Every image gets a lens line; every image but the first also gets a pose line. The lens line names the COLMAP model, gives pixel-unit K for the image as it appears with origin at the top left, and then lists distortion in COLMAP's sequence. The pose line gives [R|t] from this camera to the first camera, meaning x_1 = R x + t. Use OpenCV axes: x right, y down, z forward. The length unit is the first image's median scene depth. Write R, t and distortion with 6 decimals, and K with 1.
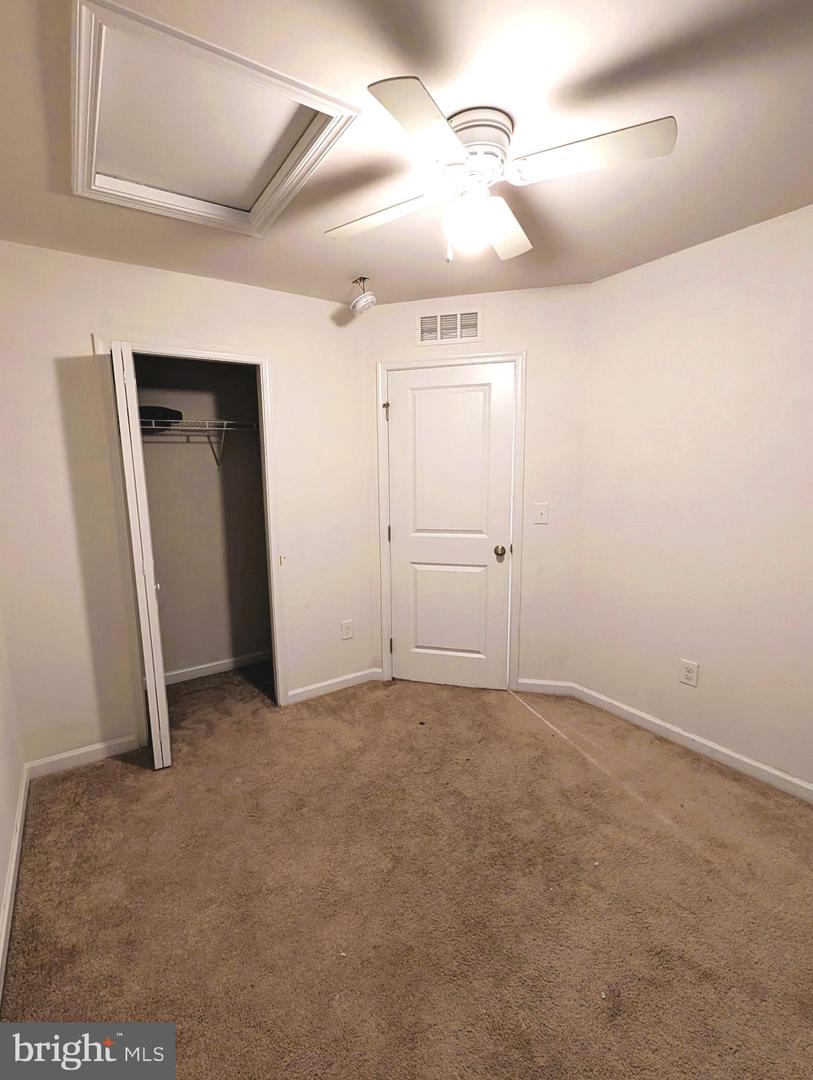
lens RADIAL K [[490.9, 0, 400.3], [0, 490.9, 540.2], [0, 0, 1]] dist [0.000511, 0.000623]
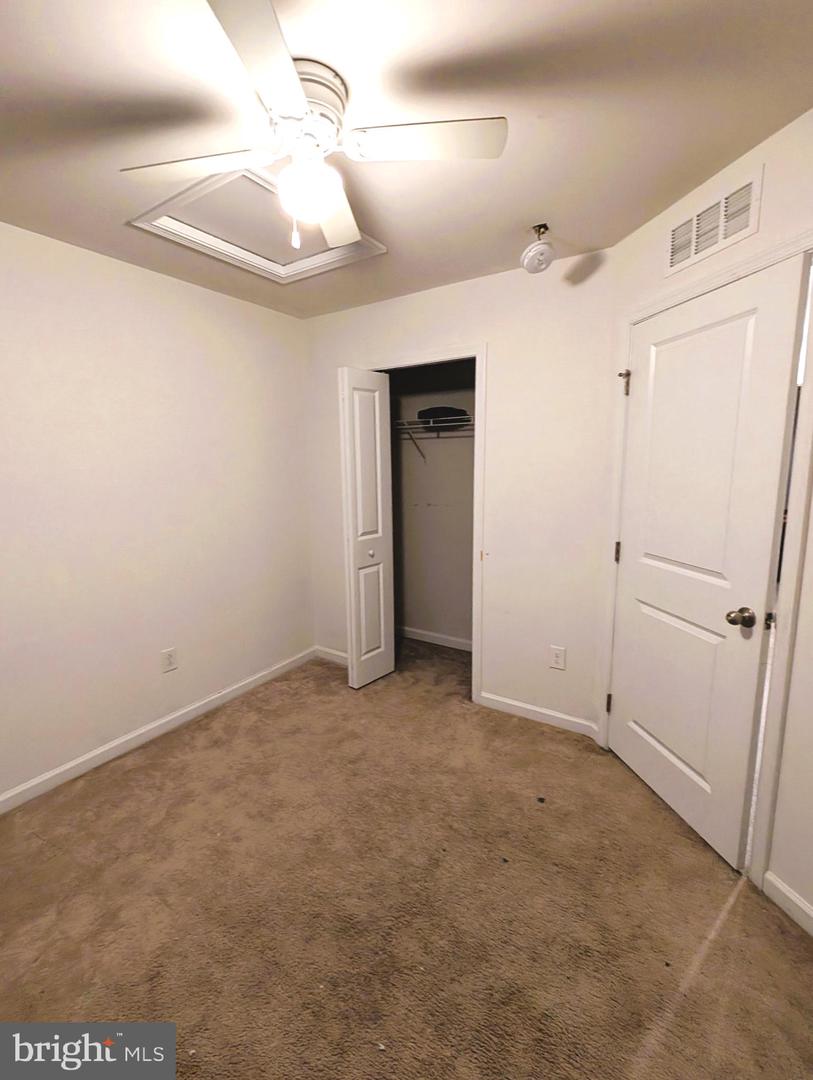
lens RADIAL K [[506.7, 0, 373.4], [0, 506.7, 542.3], [0, 0, 1]] dist [0.002279, 0.000291]
pose [[0.343674, 0.159433, -0.925456, 0.594503], [-0.136842, 0.983466, 0.118610, -0.073332], [0.929065, 0.085878, 0.359809, 0.425826]]
